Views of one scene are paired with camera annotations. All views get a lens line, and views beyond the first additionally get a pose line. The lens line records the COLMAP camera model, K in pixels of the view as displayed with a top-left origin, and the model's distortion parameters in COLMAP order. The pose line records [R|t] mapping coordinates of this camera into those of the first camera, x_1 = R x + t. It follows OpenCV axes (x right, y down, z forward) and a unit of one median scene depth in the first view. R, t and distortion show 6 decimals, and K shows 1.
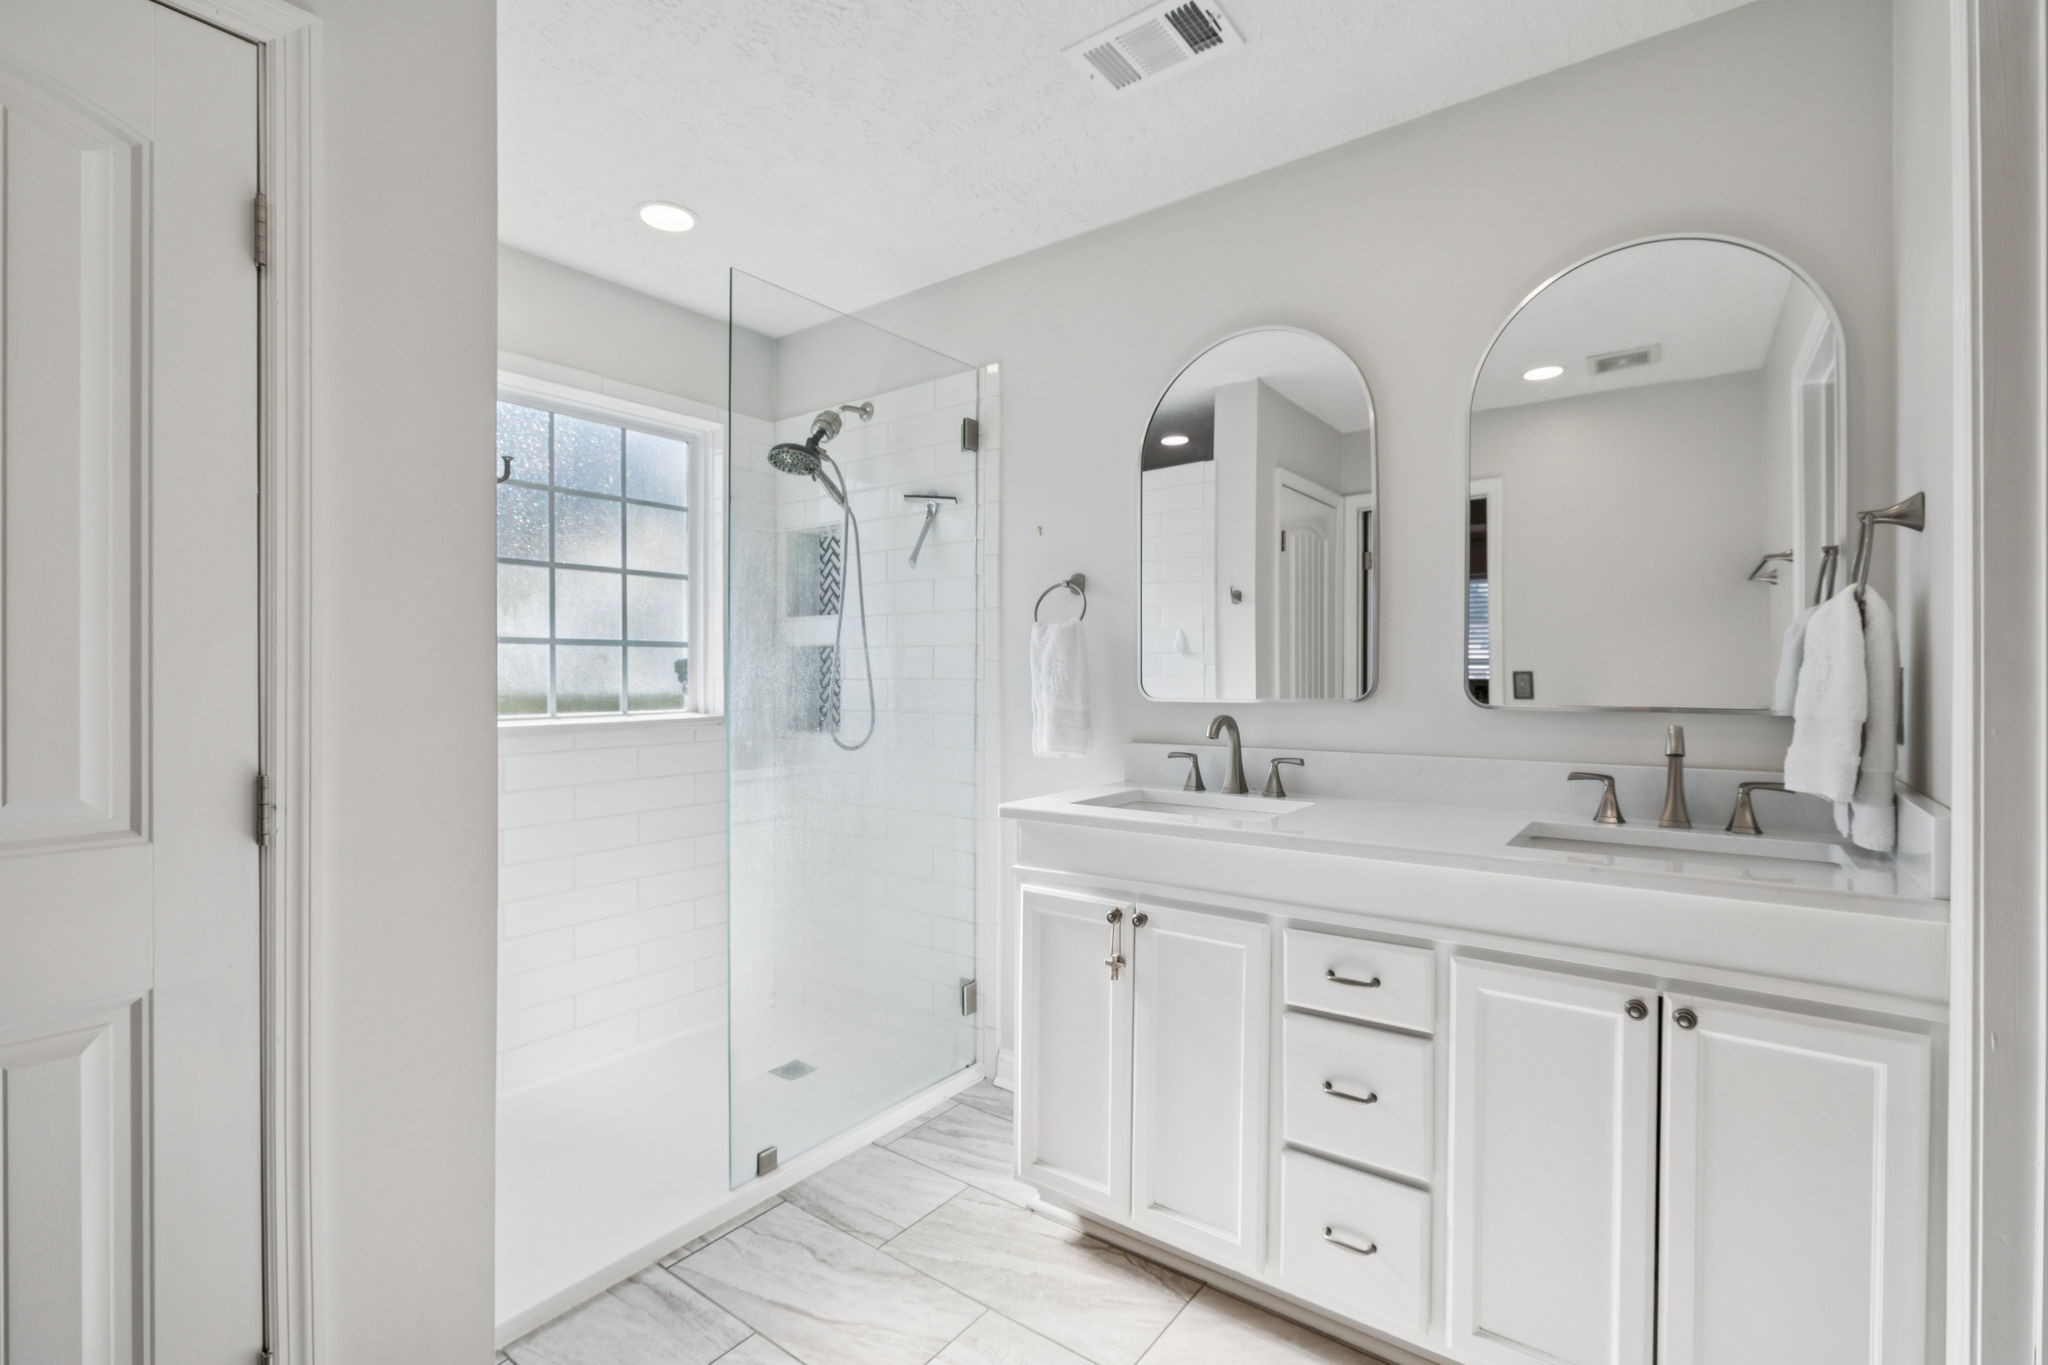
lens RADIAL K [[924.6, 0, 1027.0], [0, 924.6, 684.3], [0, 0, 1]] dist [-0.003245, 0.000282]
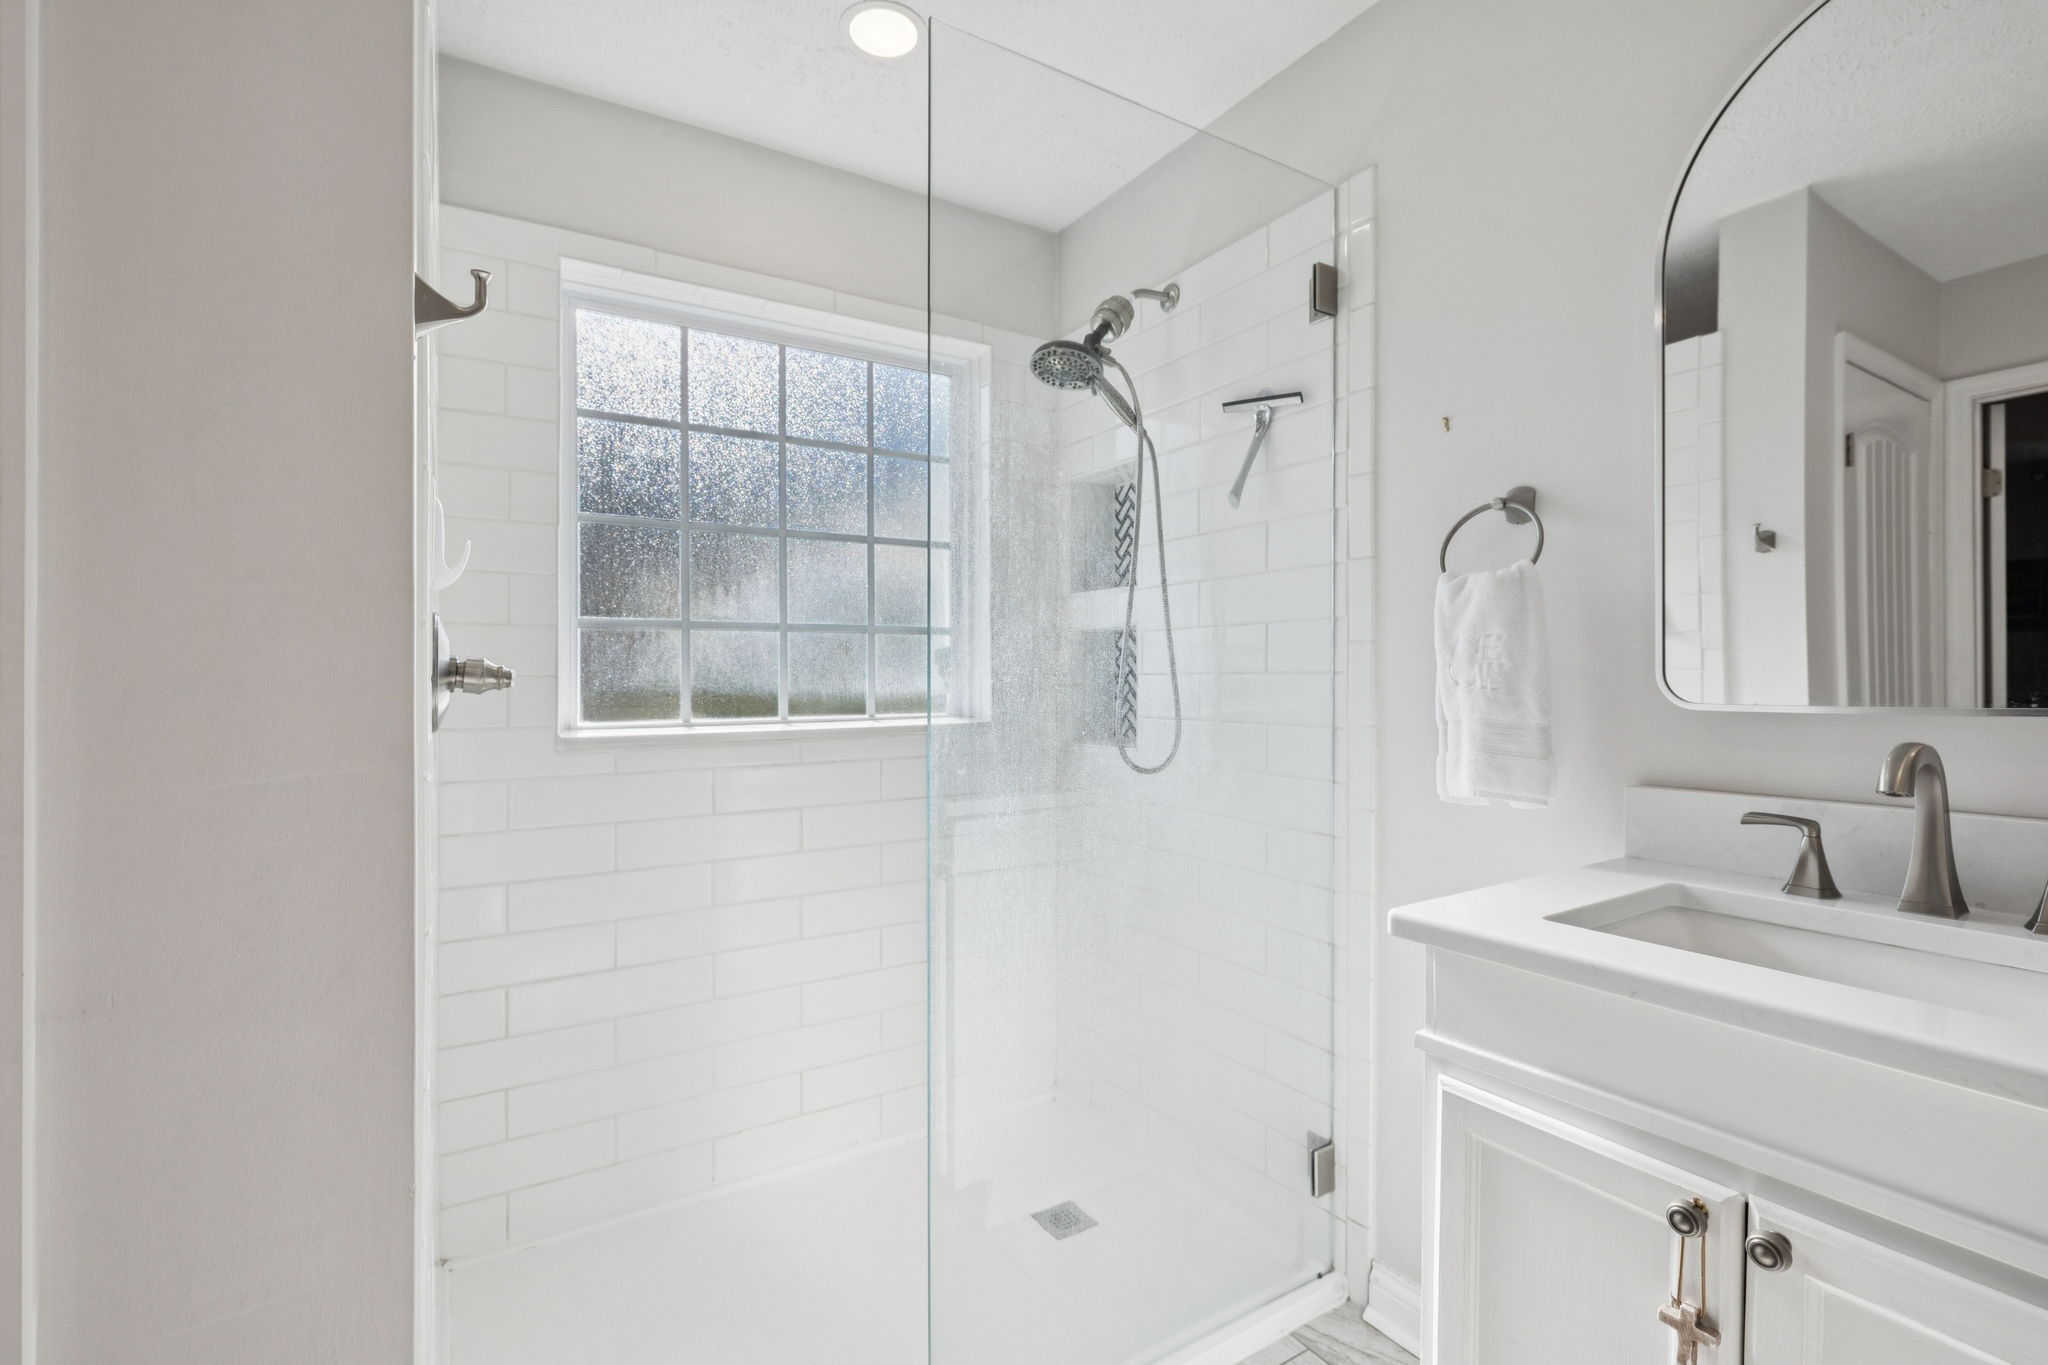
lens RADIAL K [[924.6, 0, 1027.0], [0, 924.6, 684.3], [0, 0, 1]] dist [-0.003245, 0.000282]
pose [[0.934214, 0.000152, -0.356712, -0.025252], [-0.000240, 1.000000, -0.000201, 0.003321], [0.356712, 0.000273, 0.934214, 0.322829]]
